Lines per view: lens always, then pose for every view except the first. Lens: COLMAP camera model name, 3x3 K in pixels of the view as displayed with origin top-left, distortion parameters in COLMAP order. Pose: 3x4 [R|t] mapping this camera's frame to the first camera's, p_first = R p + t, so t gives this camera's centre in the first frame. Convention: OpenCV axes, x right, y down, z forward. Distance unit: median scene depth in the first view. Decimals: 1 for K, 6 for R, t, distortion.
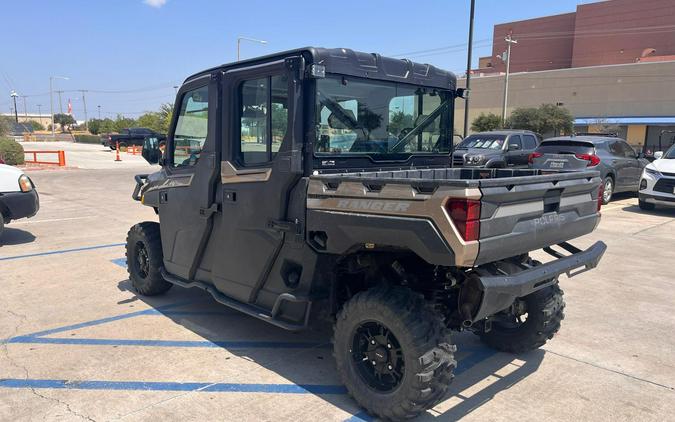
lens RADIAL K [[536.9, 0, 332.8], [0, 536.9, 210.4], [0, 0, 1]] dist [0.032211, 0.007013]
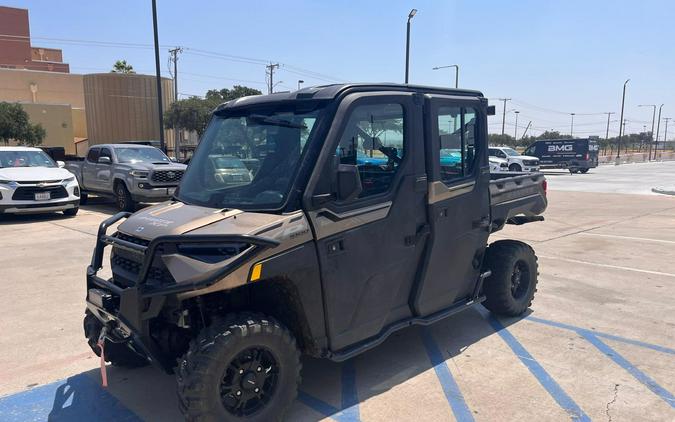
lens RADIAL K [[536.9, 0, 332.8], [0, 536.9, 210.4], [0, 0, 1]] dist [0.032211, 0.007013]
pose [[-0.043736, -0.129070, 0.990670, -1.260260], [0.135585, 0.981678, 0.133885, -0.208388], [-0.989800, 0.140176, -0.025435, 1.279134]]
